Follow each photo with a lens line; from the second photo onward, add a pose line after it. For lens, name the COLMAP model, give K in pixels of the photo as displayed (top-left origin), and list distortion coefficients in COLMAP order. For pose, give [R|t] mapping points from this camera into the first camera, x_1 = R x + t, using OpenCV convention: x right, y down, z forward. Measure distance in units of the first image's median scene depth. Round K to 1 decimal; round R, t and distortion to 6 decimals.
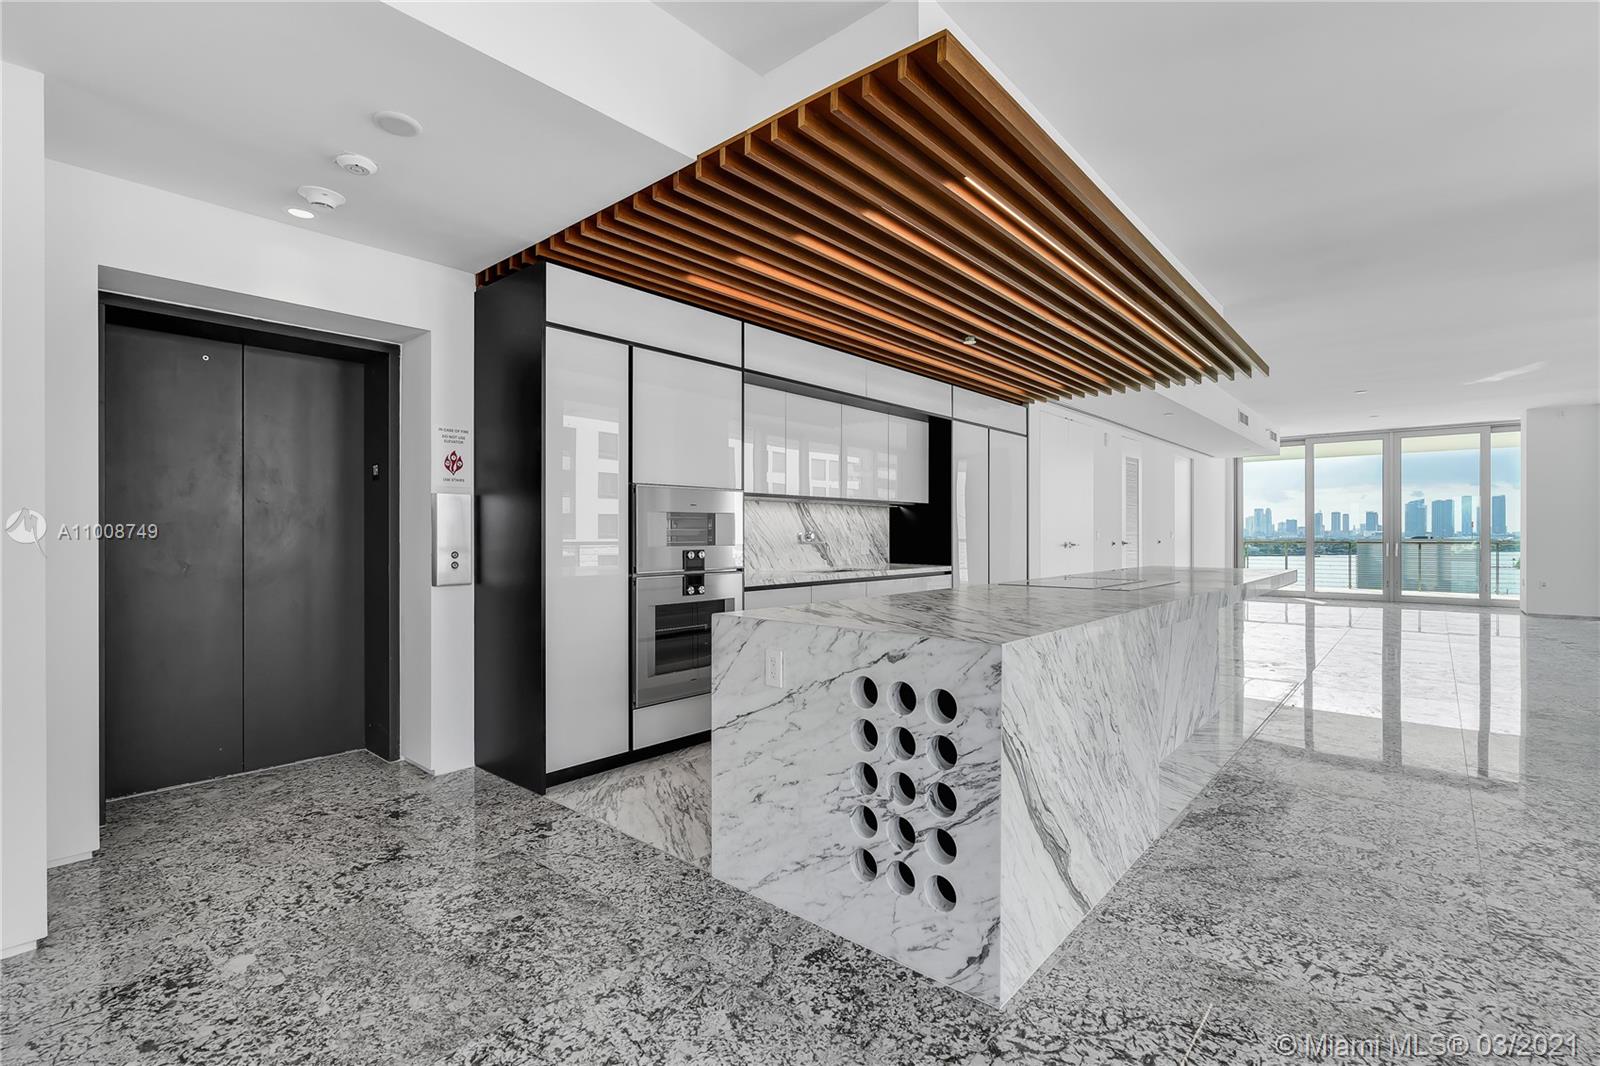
lens RADIAL K [[725.6, 0, 800.2], [0, 725.6, 536.1], [0, 0, 1]] dist [-0.005044, 0.000686]
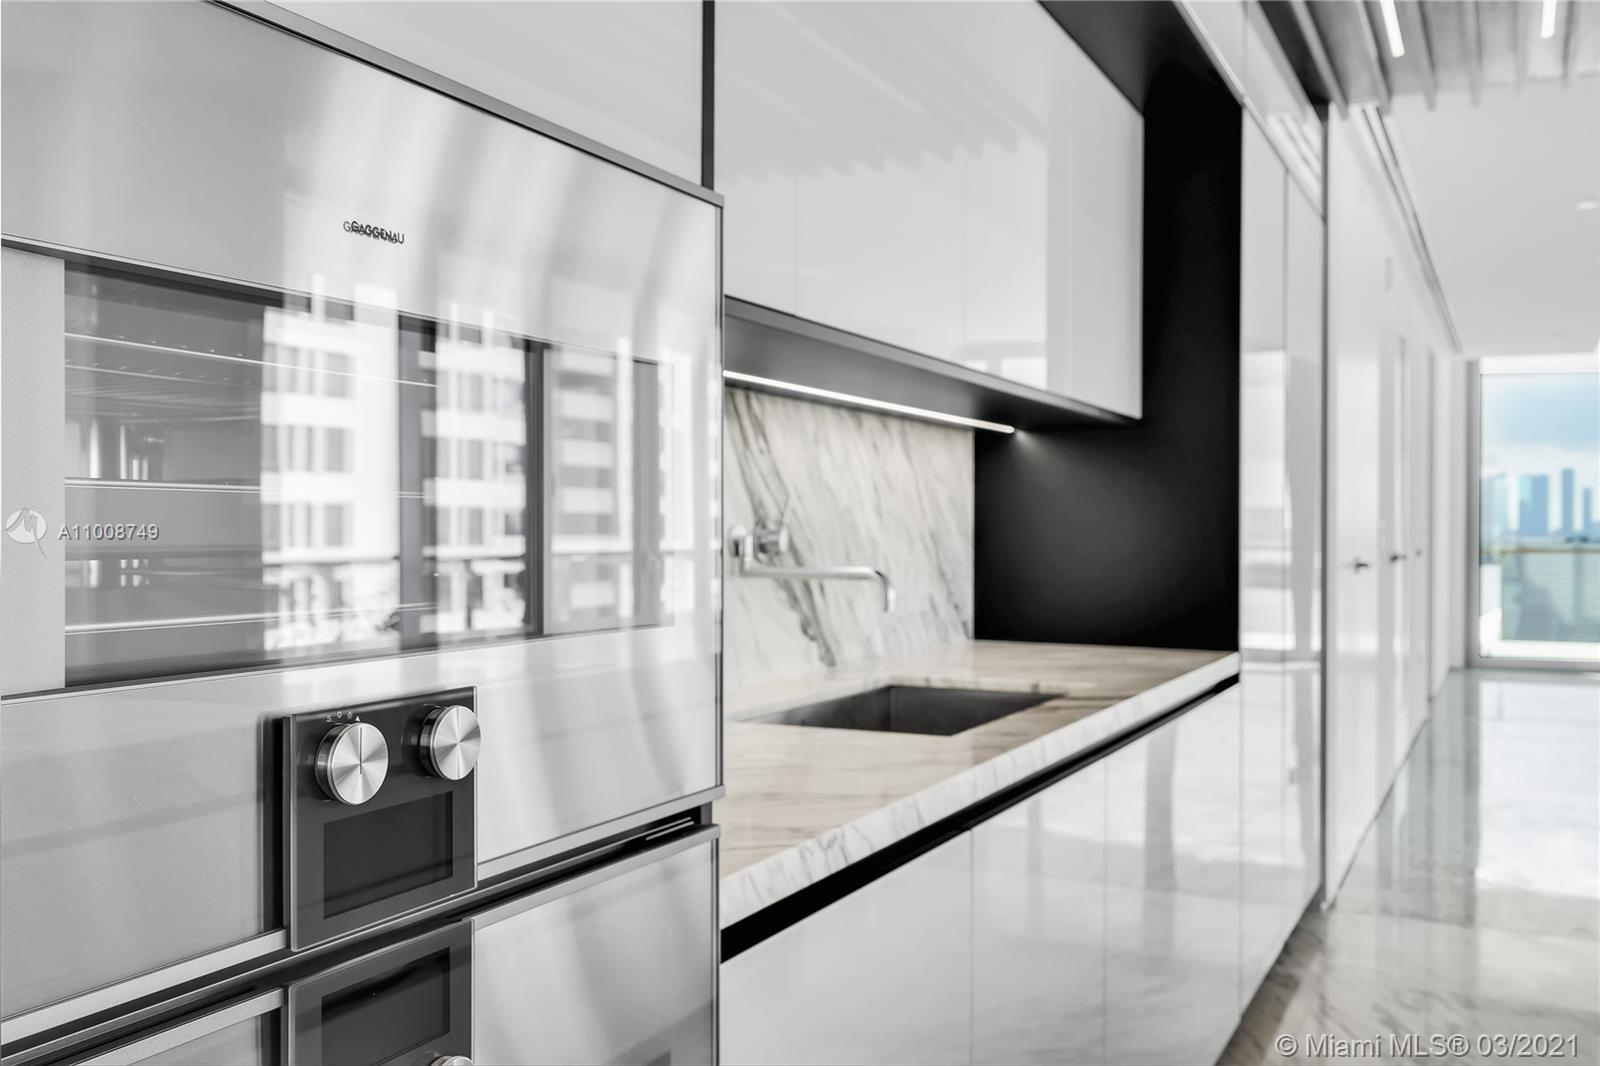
lens RADIAL K [[1515.0, 0, 797.9], [0, 1515.0, 534.2], [0, 0, 1]] dist [0.020227, 0.000000]
pose [[0.962976, 0.004180, 0.269554, -0.099693], [-0.004344, 0.999991, 0.000013, -0.001780], [-0.269552, -0.001184, 0.962985, 0.539761]]
